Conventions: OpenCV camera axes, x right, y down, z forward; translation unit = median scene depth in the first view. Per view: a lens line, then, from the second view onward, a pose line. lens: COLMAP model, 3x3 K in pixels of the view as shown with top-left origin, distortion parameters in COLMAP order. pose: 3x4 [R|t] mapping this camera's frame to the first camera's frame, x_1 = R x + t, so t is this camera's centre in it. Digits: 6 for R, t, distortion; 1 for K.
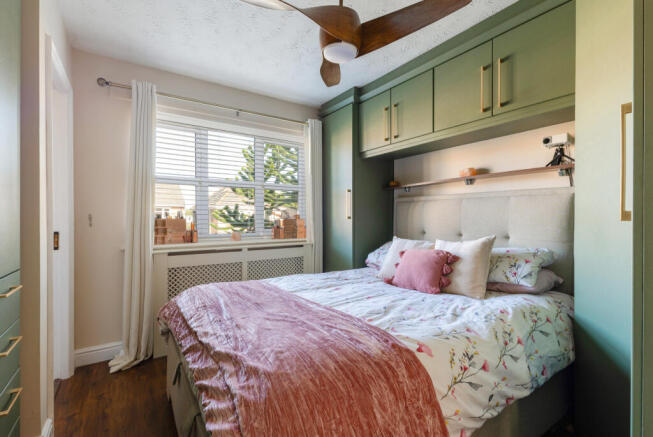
lens RADIAL K [[285.4, 0, 326.0], [0, 285.4, 219.0], [0, 0, 1]] dist [0.003115, -0.000857]
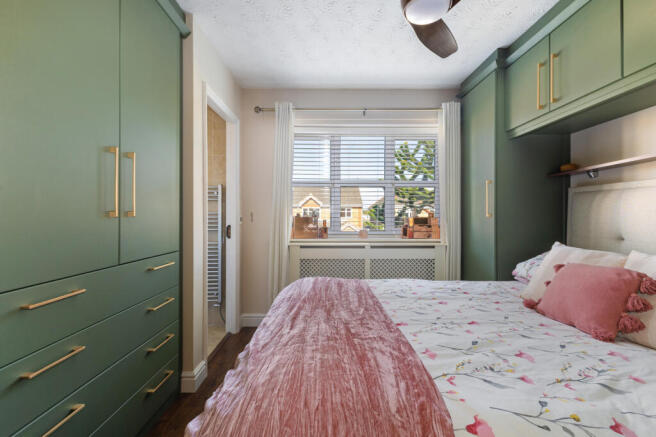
lens RADIAL K [[276.3, 0, 327.6], [0, 276.3, 216.2], [0, 0, 1]] dist [0.000272, -0.001859]
pose [[0.833180, 0.002403, -0.552997, 0.139451], [-0.005363, 0.999979, -0.003734, 0.002924], [0.552976, 0.006077, 0.833175, 0.118702]]
